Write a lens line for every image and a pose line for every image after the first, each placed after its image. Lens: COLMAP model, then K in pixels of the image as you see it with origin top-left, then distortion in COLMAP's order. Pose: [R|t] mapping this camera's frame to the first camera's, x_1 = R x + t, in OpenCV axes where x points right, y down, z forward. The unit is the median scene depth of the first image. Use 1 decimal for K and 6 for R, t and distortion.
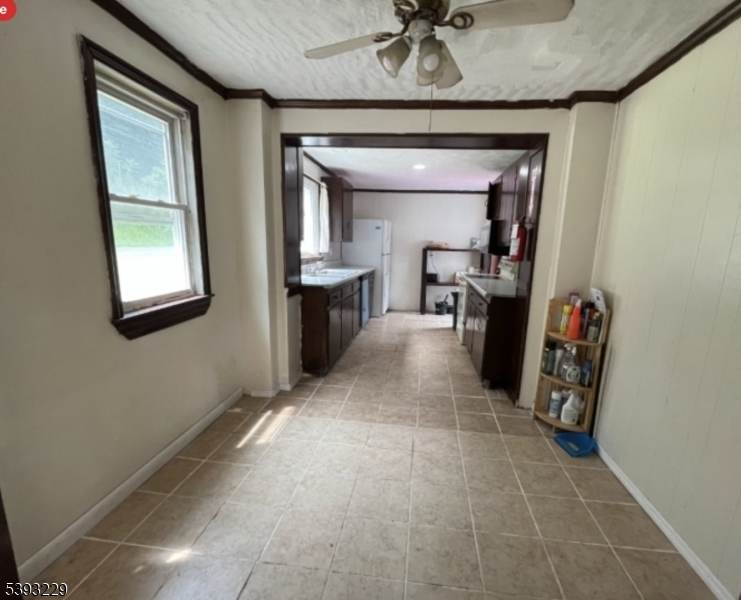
lens RADIAL K [[334.0, 0, 370.5], [0, 334.0, 300.0], [0, 0, 1]] dist [0.000013, 0.000003]
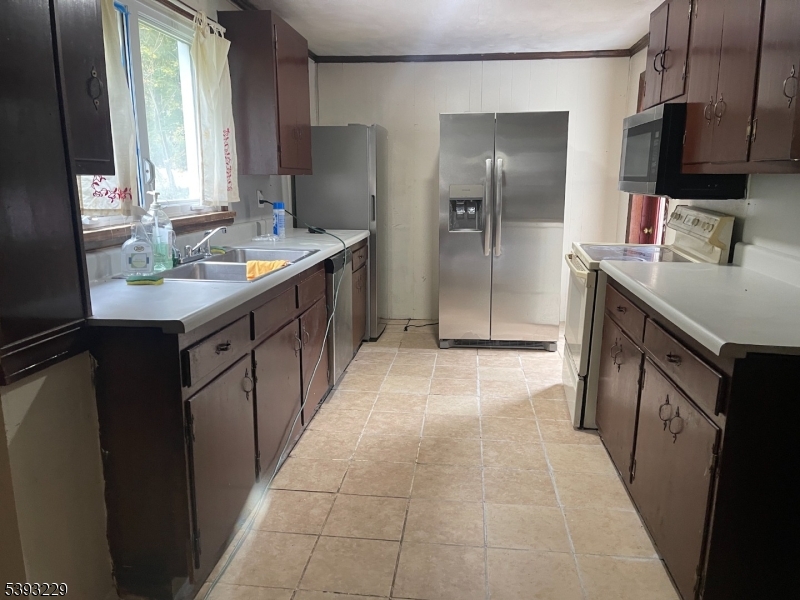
lens RADIAL K [[616.4, 0, 400.0], [0, 616.4, 300.0], [0, 0, 1]] dist [0.009962, 0.009945]
pose [[0.998738, -0.036396, 0.034614, 0.056812], [0.035543, 0.999057, 0.024929, -0.071932], [-0.035488, -0.023667, 0.999090, 0.457983]]
